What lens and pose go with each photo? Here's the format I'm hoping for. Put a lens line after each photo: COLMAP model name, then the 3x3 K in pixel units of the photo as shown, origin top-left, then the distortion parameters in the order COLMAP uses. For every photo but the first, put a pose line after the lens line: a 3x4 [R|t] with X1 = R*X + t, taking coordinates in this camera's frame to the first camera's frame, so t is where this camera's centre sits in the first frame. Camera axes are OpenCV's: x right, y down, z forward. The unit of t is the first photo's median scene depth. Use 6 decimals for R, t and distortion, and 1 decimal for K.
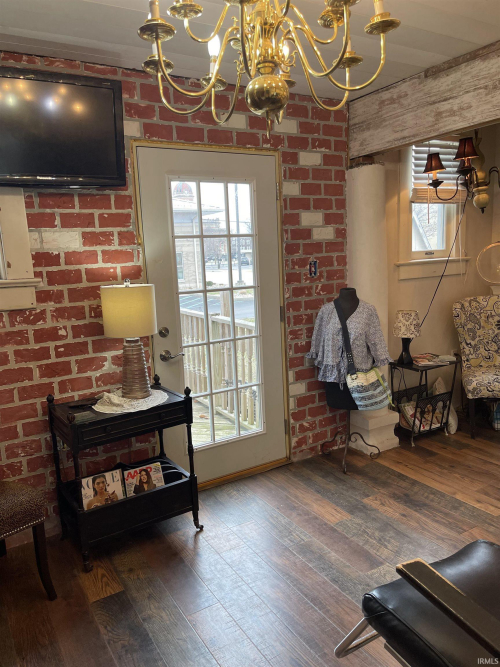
lens RADIAL K [[500.0, 0, 249.3], [0, 500.0, 335.7], [0, 0, 1]] dist [0.070758, -0.105001]
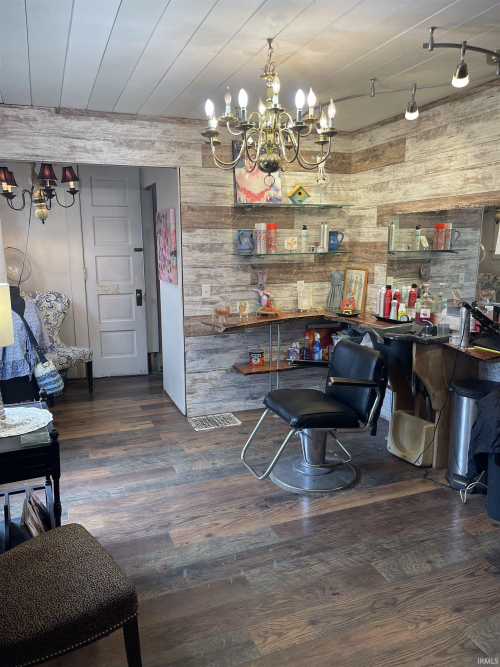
lens RADIAL K [[500.0, 0, 249.3], [0, 500.0, 335.7], [0, 0, 1]] dist [0.070758, -0.105001]
pose [[0.160968, -0.135391, 0.977629, -0.892100], [0.156041, 0.981579, 0.110246, -0.036853], [-0.974546, 0.134804, 0.179130, 0.396883]]
